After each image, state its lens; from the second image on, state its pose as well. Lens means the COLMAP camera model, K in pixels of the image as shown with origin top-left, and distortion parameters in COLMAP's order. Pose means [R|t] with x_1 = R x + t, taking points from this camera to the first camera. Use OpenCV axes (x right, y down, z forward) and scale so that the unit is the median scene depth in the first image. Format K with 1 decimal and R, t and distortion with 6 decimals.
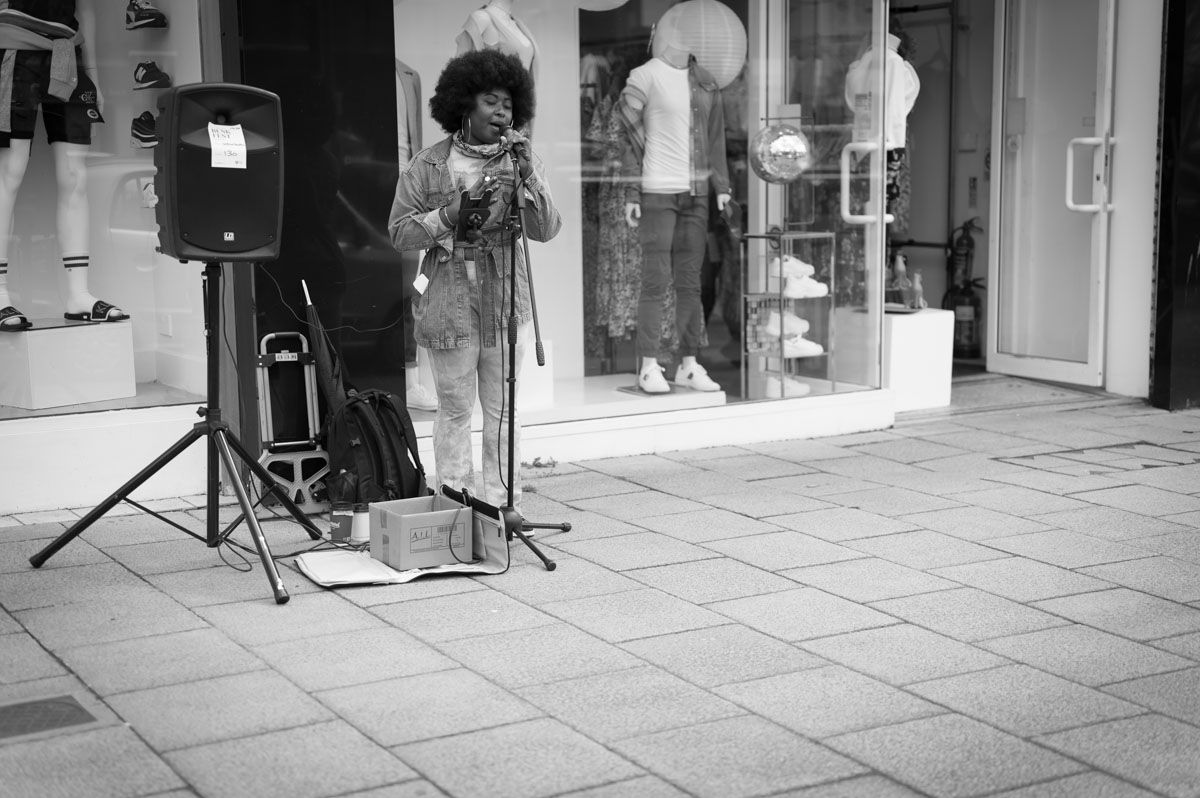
lens RADIAL K [[1627.0, 0, 600.0], [0, 1627.0, 399.0], [0, 0, 1]] dist [0.120225, -0.070119]
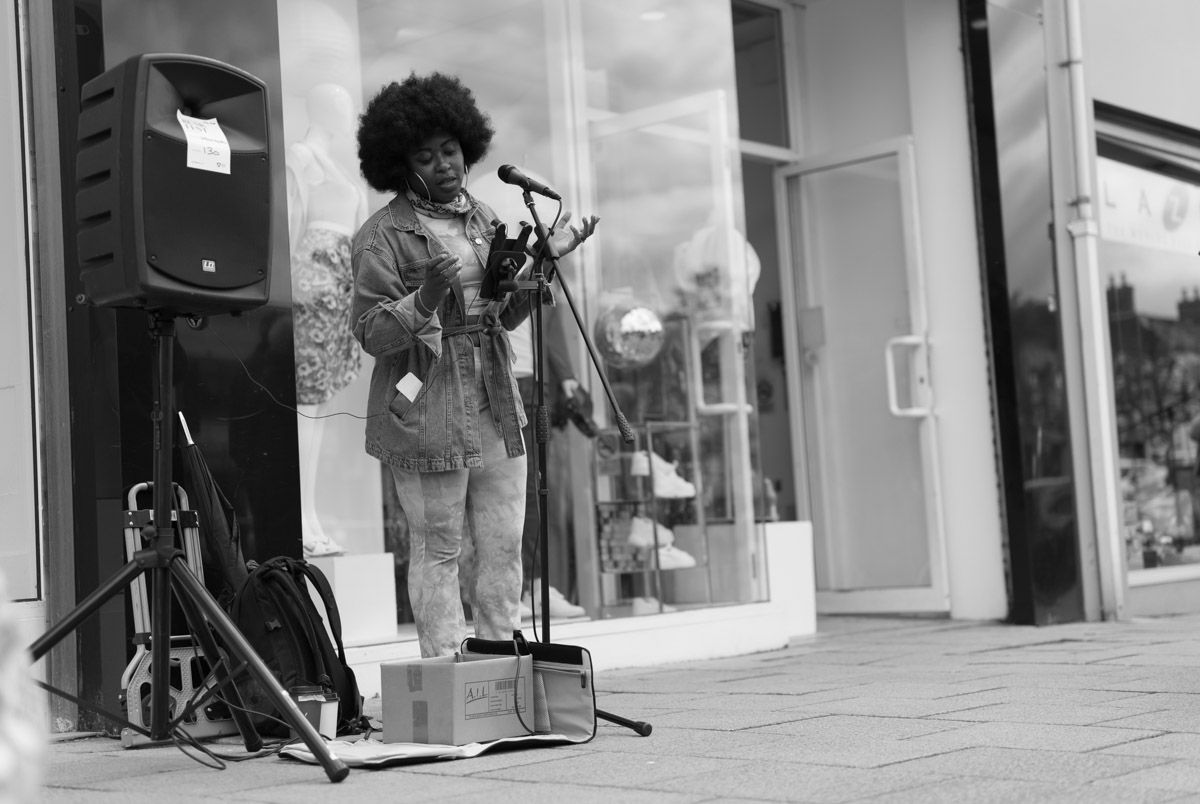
lens RADIAL K [[1751.9, 0, 600.0], [0, 1751.9, 402.0], [0, 0, 1]] dist [0.105041, 0.020064]
pose [[0.950995, -0.018827, 0.308632, -0.246304], [0.091654, 0.970450, -0.223218, 0.115106], [-0.295310, 0.240567, 0.924619, 0.219665]]
